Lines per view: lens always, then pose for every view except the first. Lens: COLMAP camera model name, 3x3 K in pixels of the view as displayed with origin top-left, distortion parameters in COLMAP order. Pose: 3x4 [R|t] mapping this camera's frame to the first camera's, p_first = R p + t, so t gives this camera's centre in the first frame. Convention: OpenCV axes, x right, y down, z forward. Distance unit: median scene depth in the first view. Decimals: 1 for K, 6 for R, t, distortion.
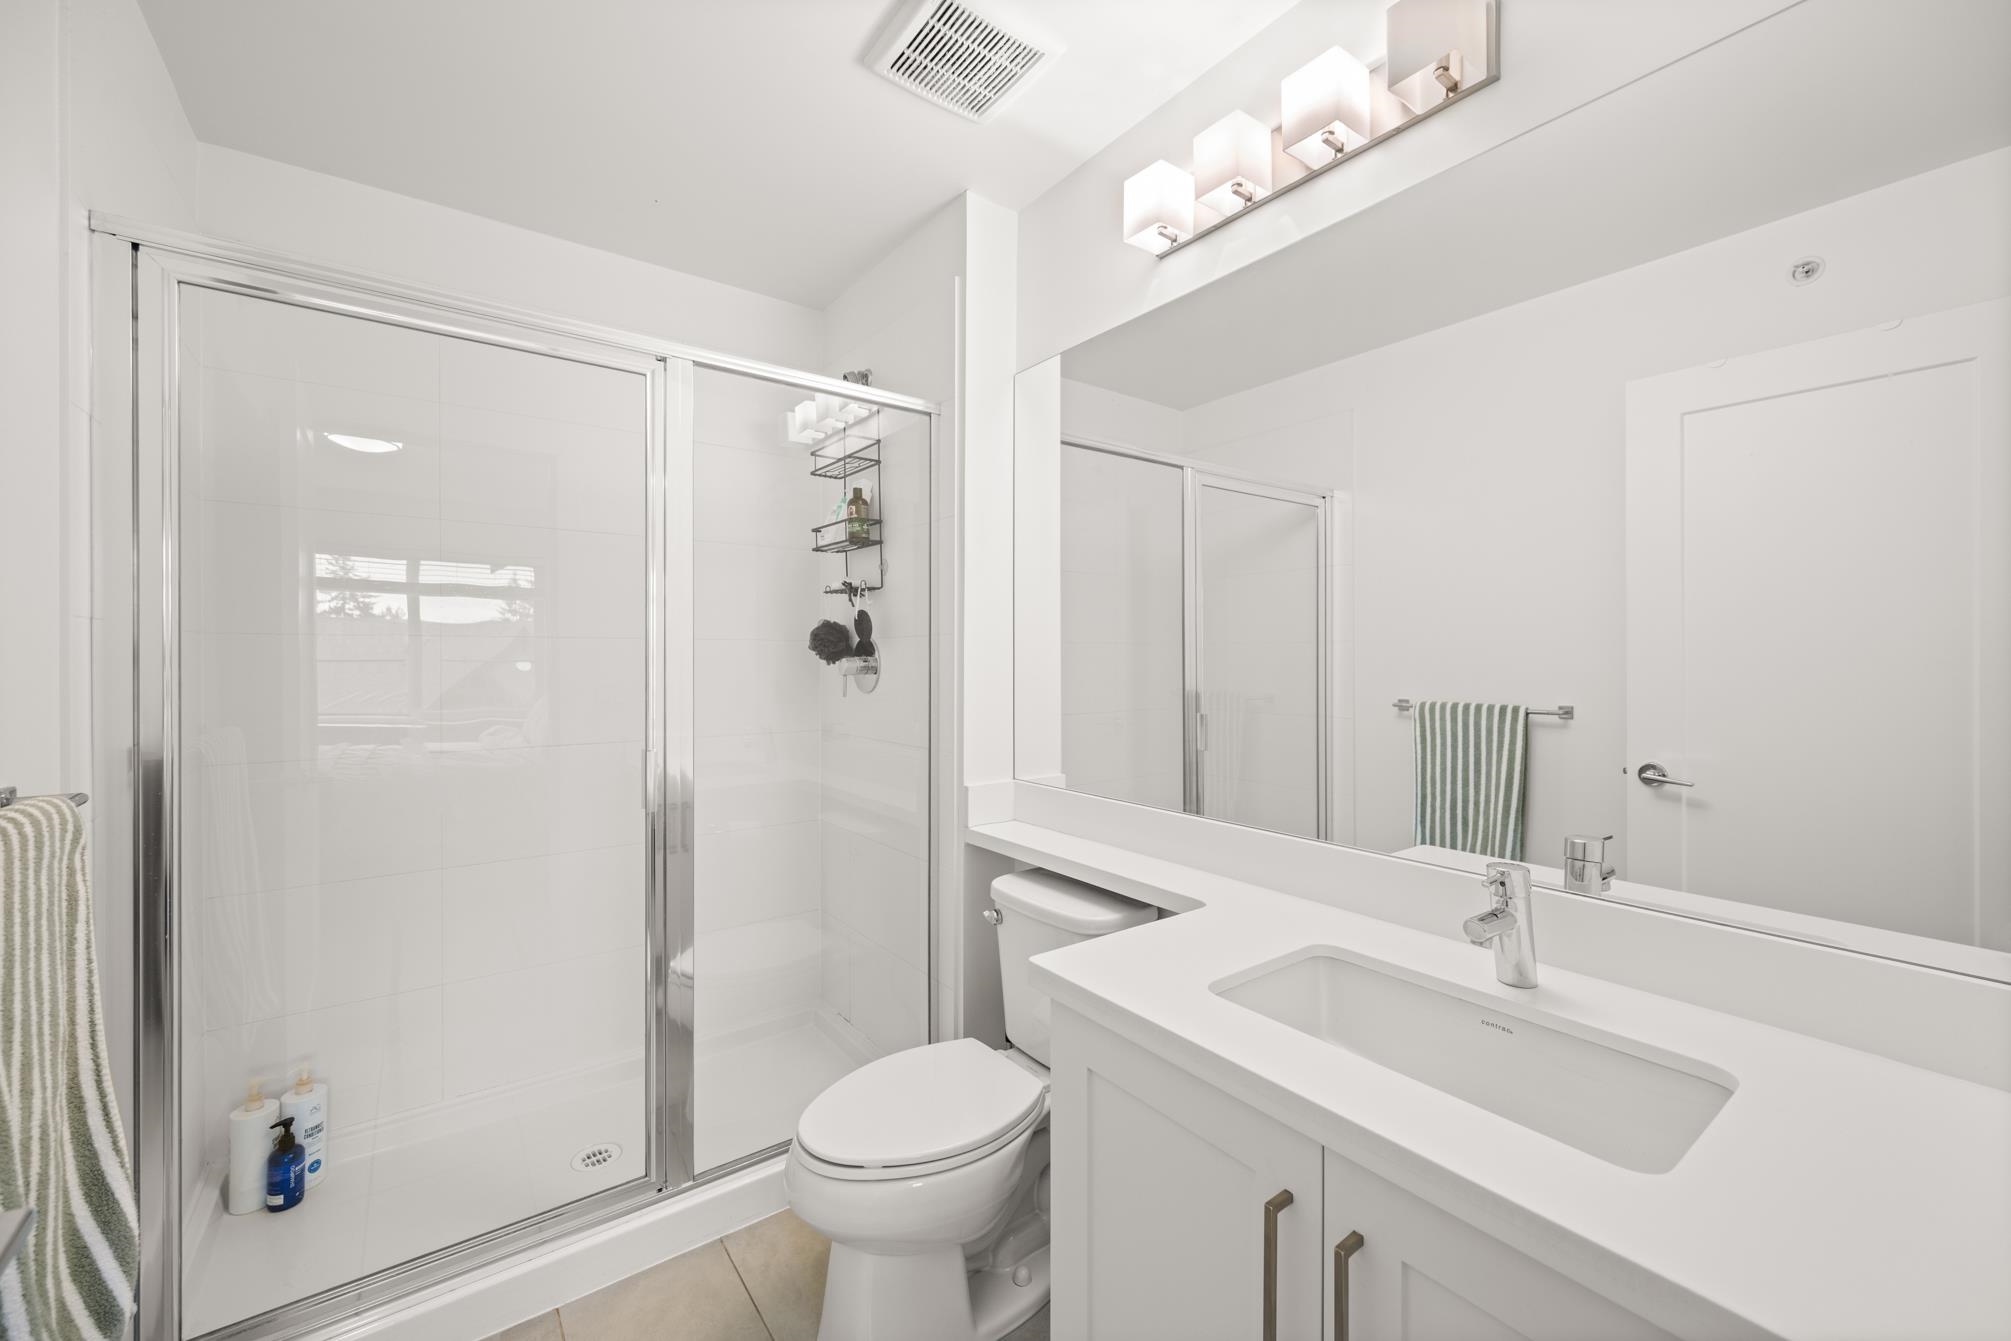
lens RADIAL K [[793.4, 0, 1003.8], [0, 793.4, 658.1], [0, 0, 1]] dist [-0.000378, -0.000357]
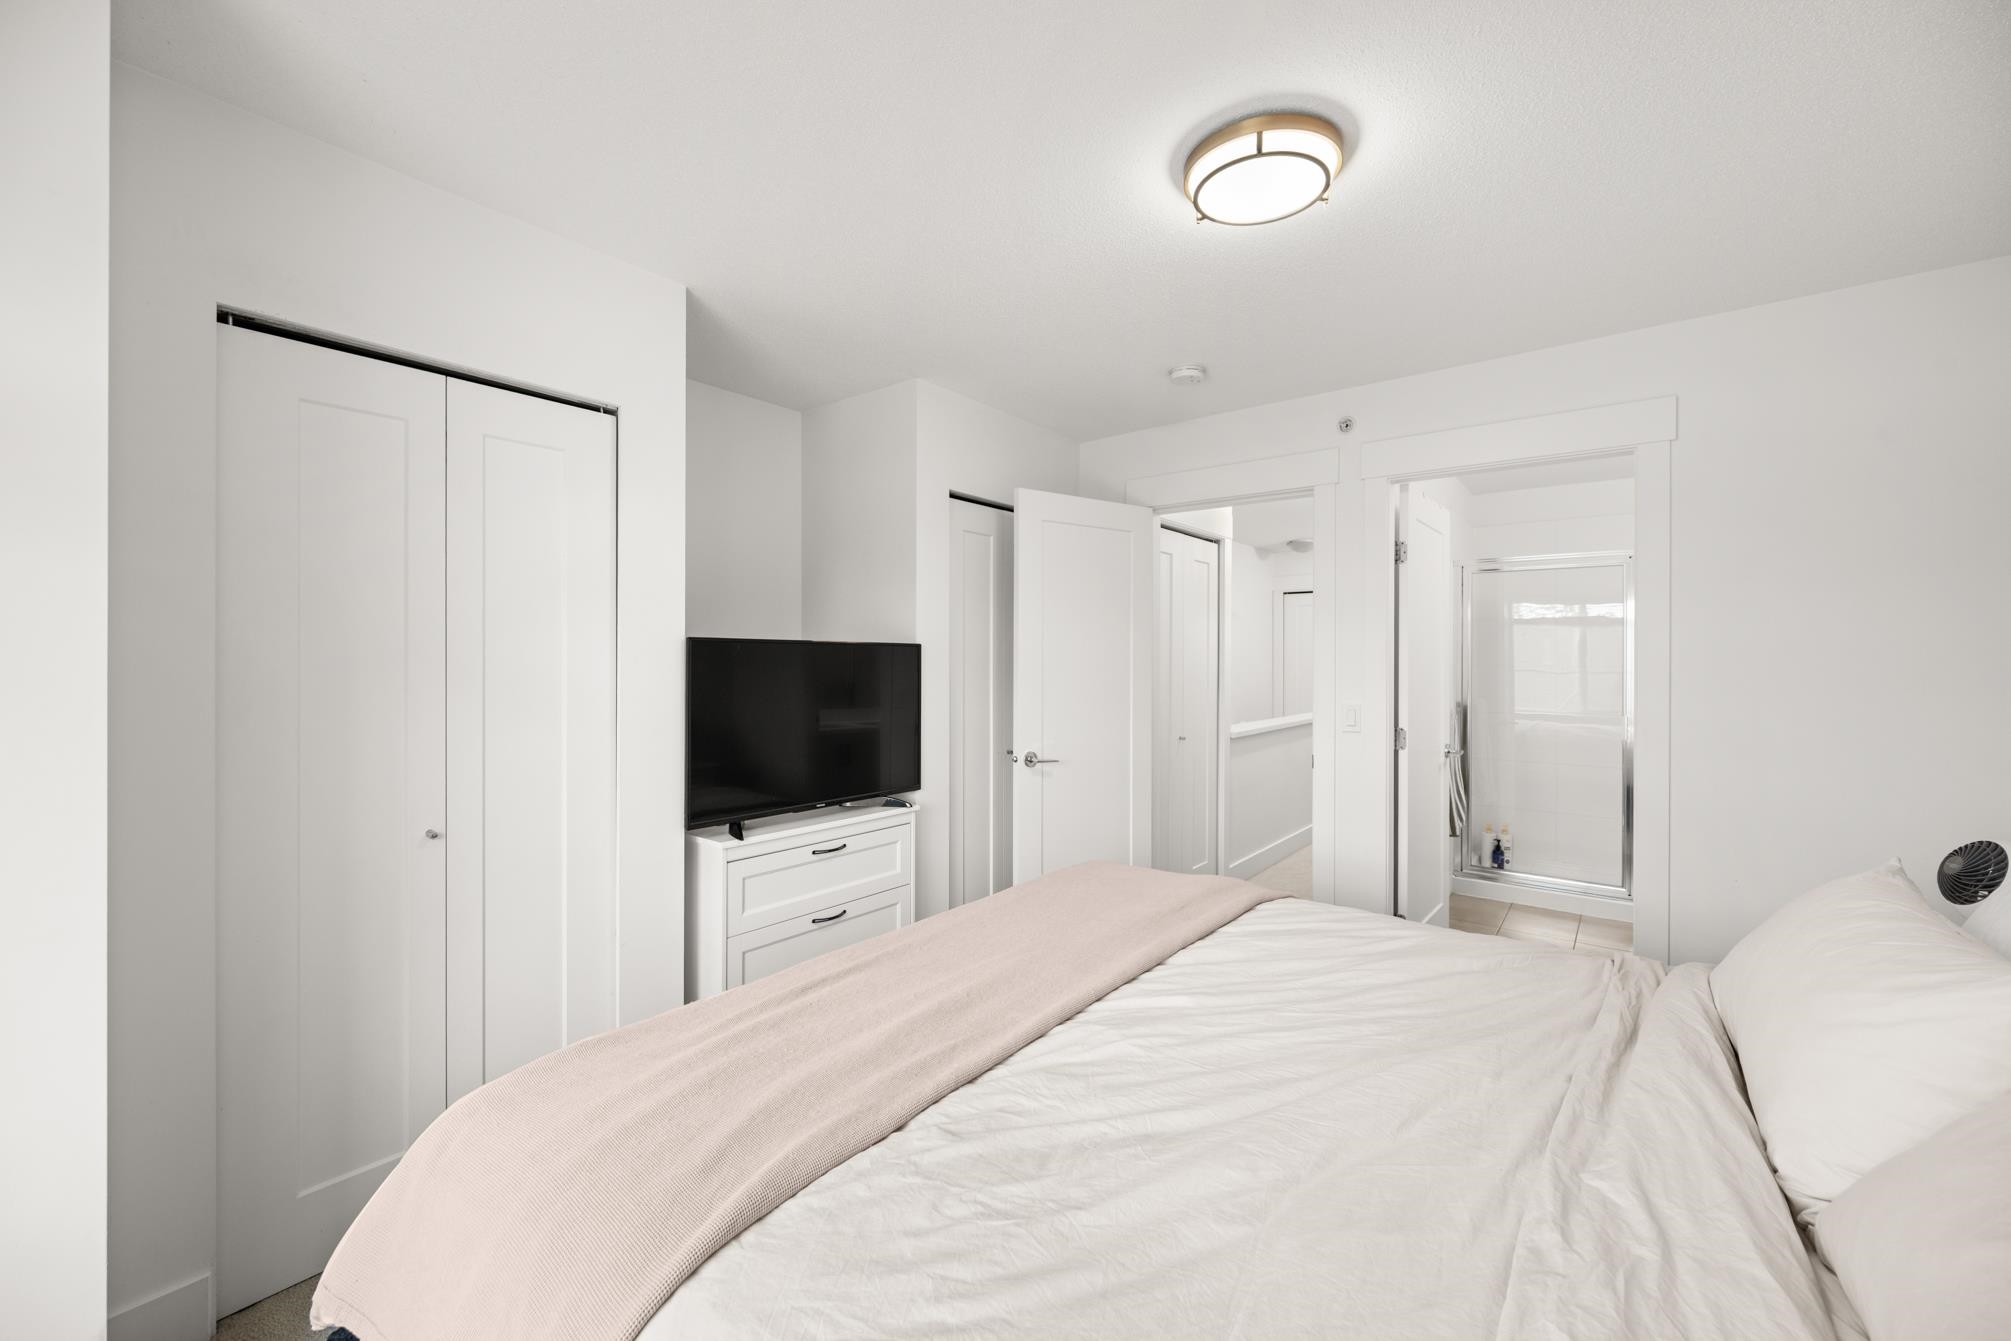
lens RADIAL K [[793.4, 0, 1003.8], [0, 793.4, 658.1], [0, 0, 1]] dist [-0.000378, -0.000357]
pose [[0.260177, 0.000344, -0.965561, 1.317608], [-0.006276, 0.999979, -0.001335, -0.041673], [0.965541, 0.006407, 0.260174, -1.391066]]
